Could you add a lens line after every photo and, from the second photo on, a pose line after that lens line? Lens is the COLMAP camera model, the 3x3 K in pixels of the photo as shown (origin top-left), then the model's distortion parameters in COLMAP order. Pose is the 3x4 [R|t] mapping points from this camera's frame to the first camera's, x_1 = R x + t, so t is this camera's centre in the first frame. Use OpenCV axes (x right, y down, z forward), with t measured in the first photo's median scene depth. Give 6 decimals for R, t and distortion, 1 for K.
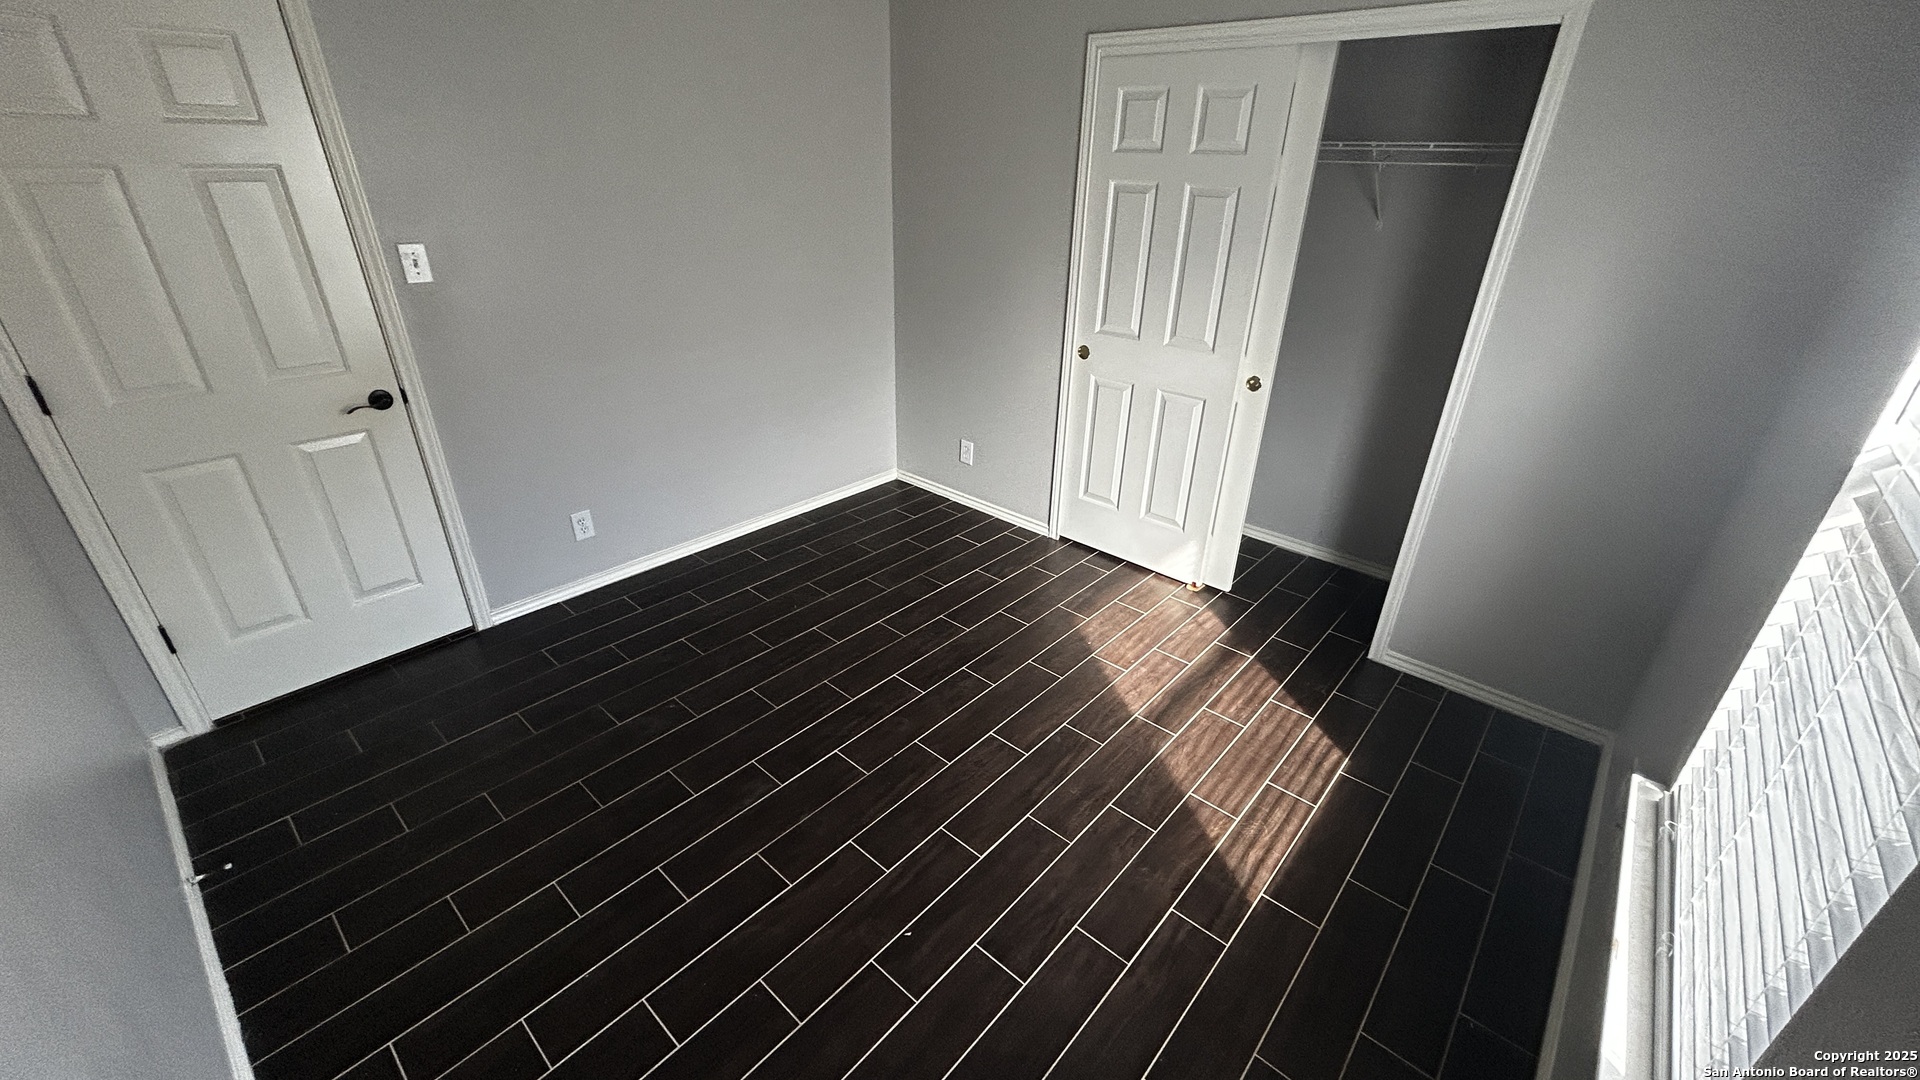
lens RADIAL K [[771.2, 0, 963.3], [0, 771.2, 535.5], [0, 0, 1]] dist [-0.003519, 0.001324]
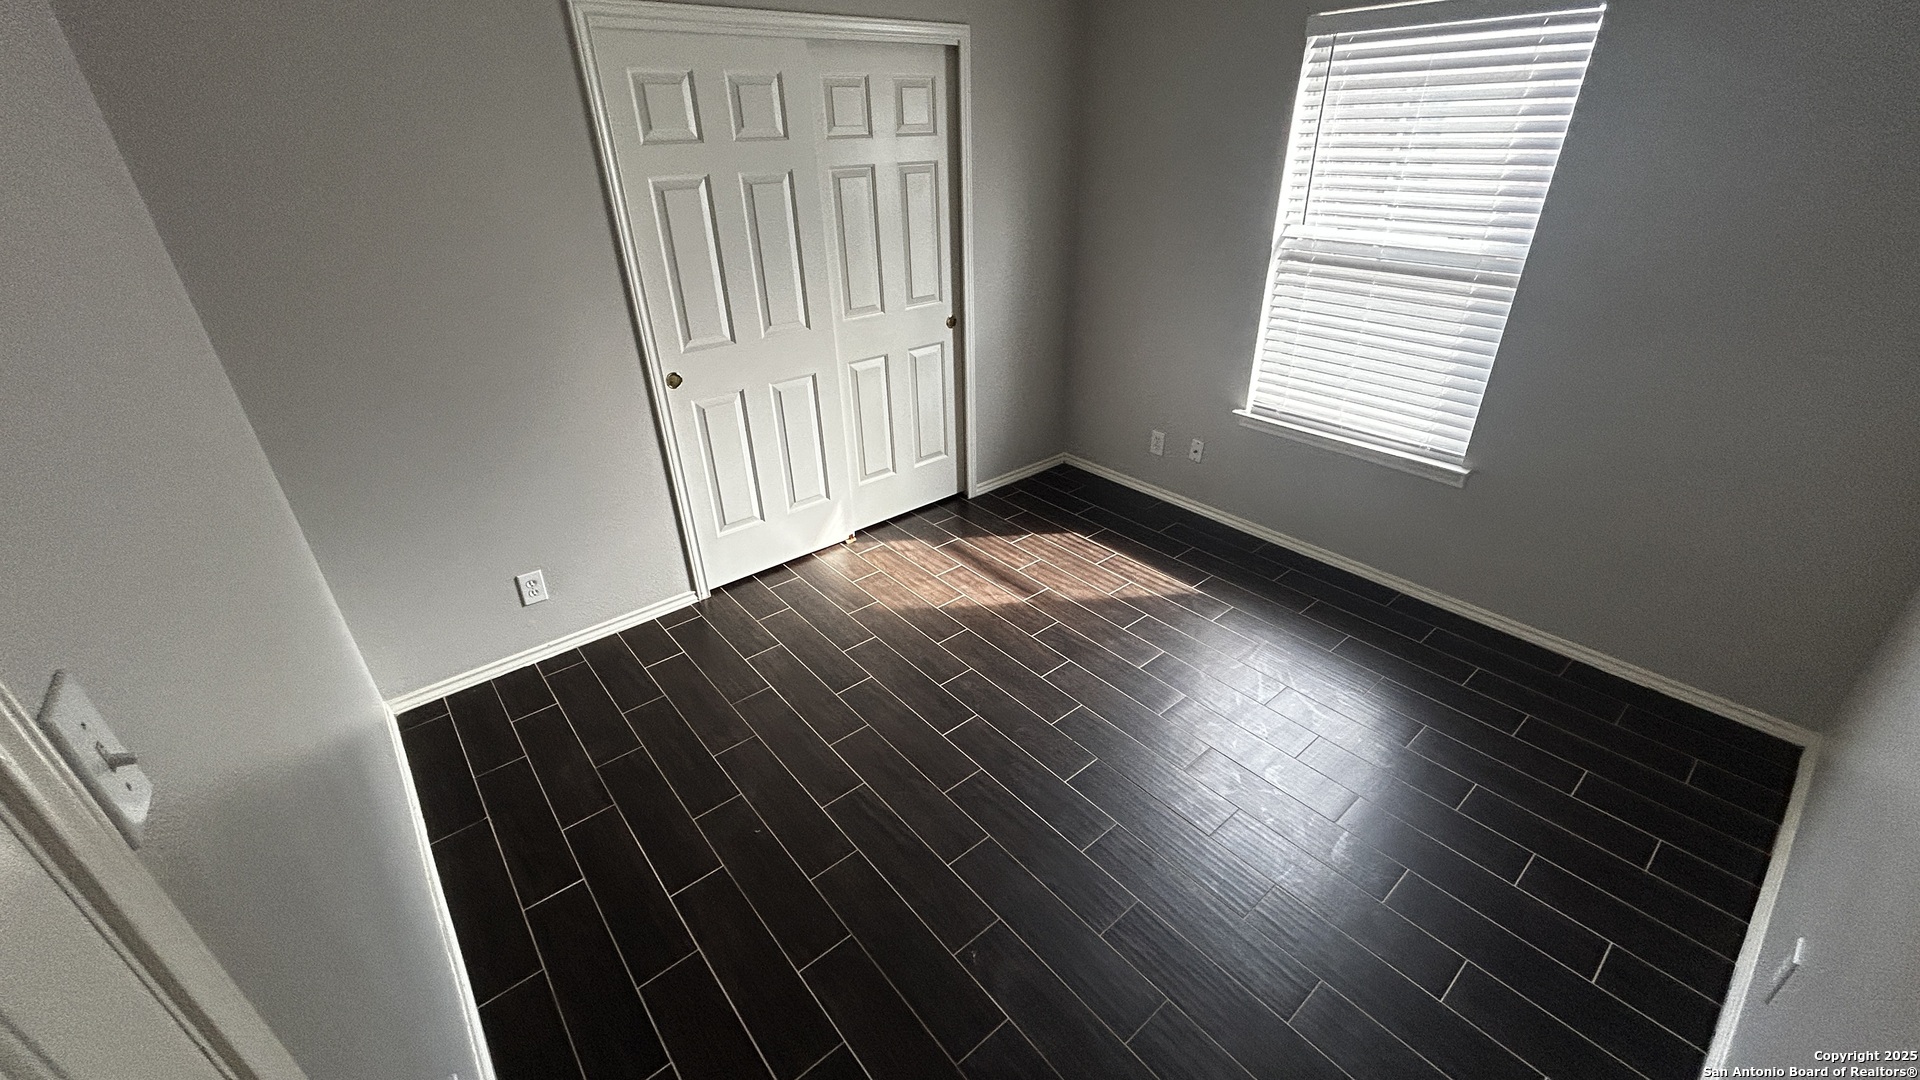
lens RADIAL K [[771.2, 0, 968.5], [0, 771.2, 535.2], [0, 0, 1]] dist [-0.003519, 0.001324]
pose [[0.151593, -0.484209, 0.861720, -0.761193], [0.461568, 0.805585, 0.371468, -0.331522], [-0.874056, 0.341431, 0.345617, 0.597272]]
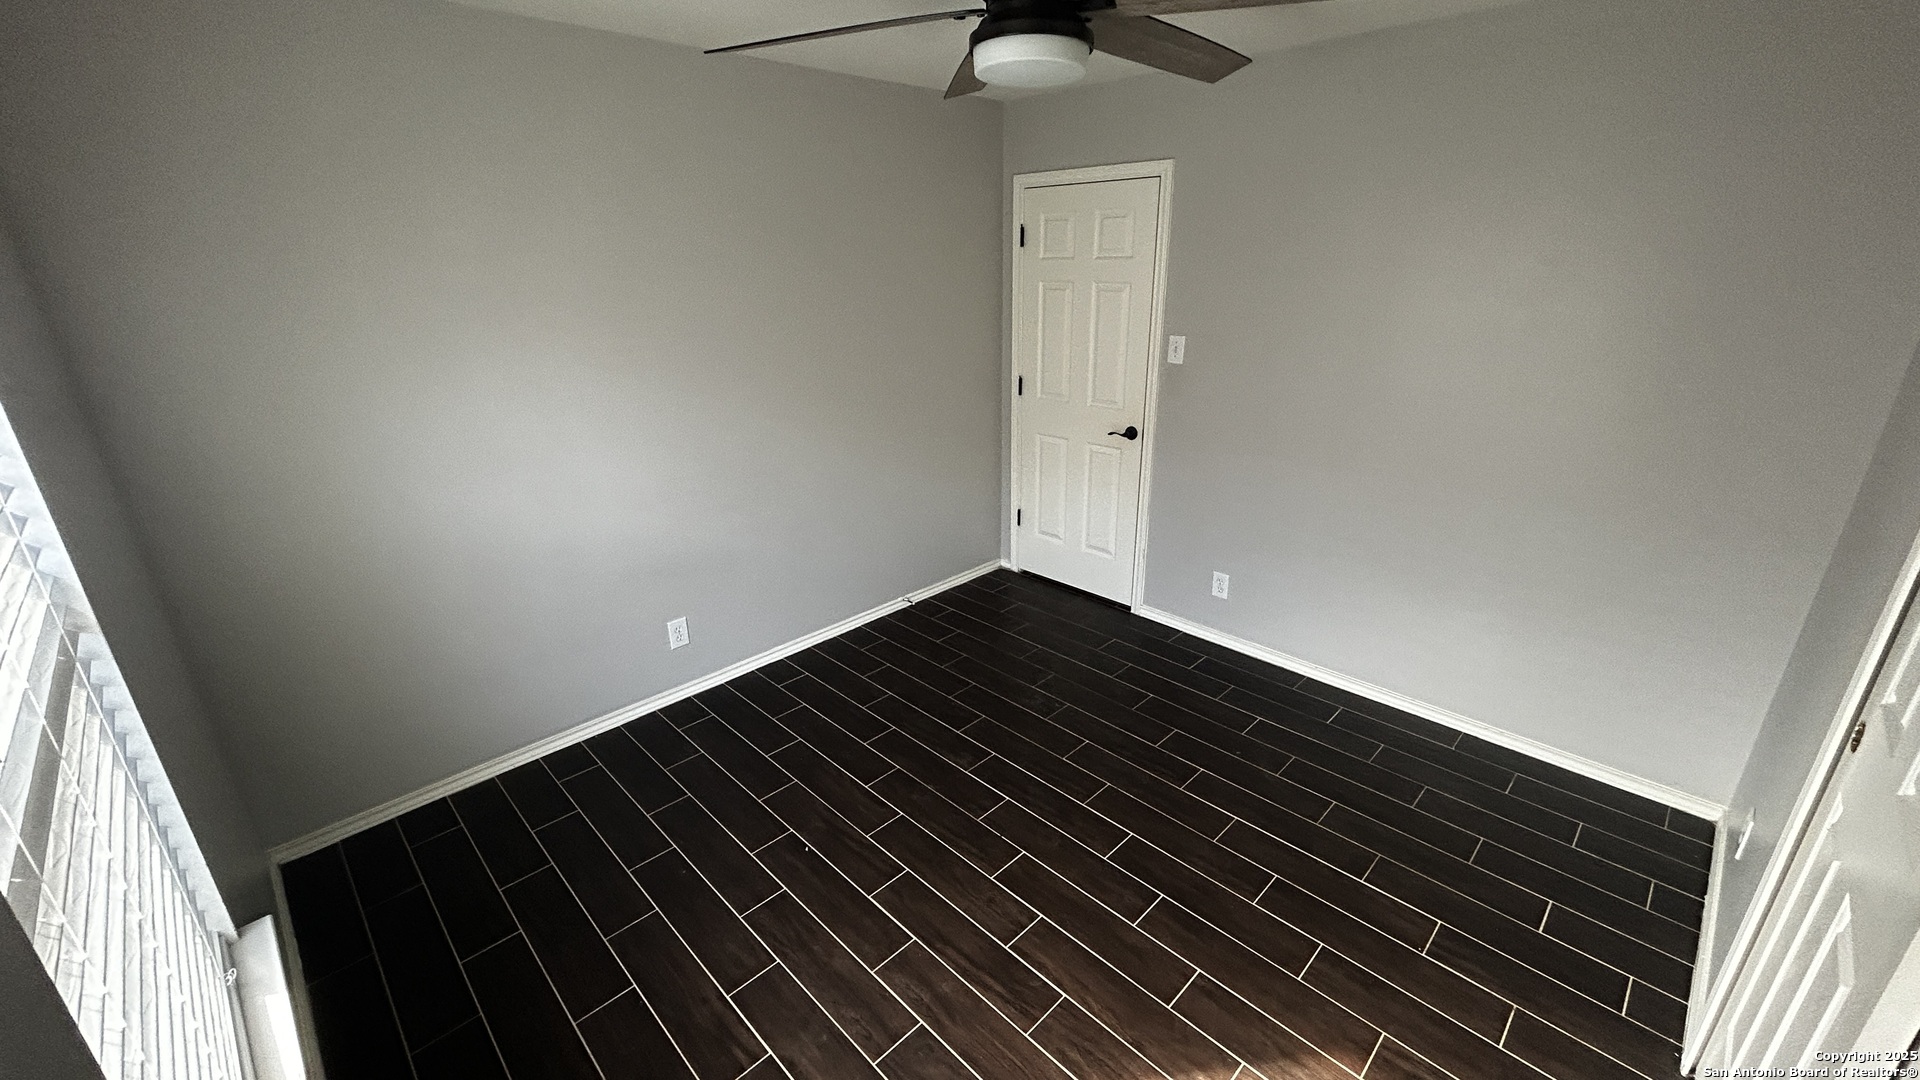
lens RADIAL K [[771.2, 0, 970.8], [0, 771.2, 542.1], [0, 0, 1]] dist [-0.003519, 0.001324]
pose [[-0.057020, 0.334230, -0.940765, 0.661910], [-0.431565, 0.841461, 0.325107, -0.319653], [0.900278, 0.424539, 0.096262, 0.615416]]
